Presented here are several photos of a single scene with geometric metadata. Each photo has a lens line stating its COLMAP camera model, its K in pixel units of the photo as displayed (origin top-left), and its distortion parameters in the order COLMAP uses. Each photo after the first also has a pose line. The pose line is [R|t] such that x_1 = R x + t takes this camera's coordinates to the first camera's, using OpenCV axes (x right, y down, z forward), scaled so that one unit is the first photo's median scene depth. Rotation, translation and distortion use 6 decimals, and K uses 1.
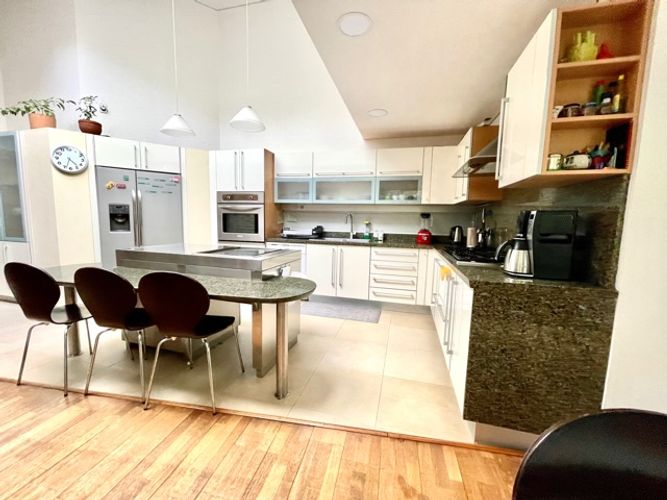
lens RADIAL K [[270.4, 0, 328.8], [0, 270.4, 250.3], [0, 0, 1]] dist [-0.001506, 0.000220]
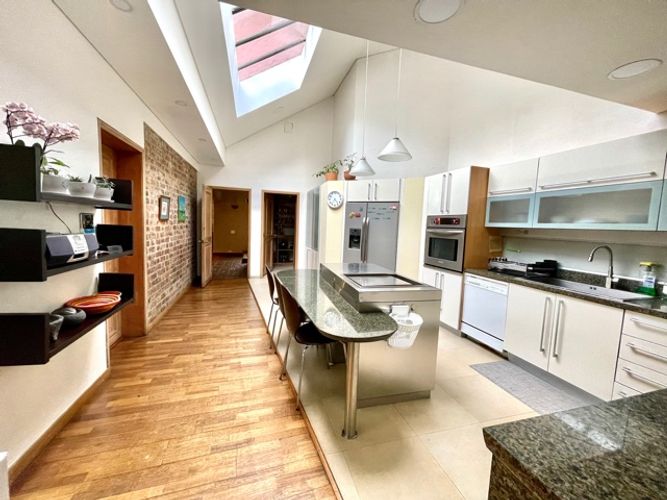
lens RADIAL K [[270.4, 0, 333.8], [0, 270.4, 247.4], [0, 0, 1]] dist [-0.001506, 0.000220]
pose [[0.518433, 0.068192, -0.852395, 0.286152], [-0.127119, 0.991885, 0.002036, -0.059712], [0.845617, 0.107301, 0.522894, 0.191944]]
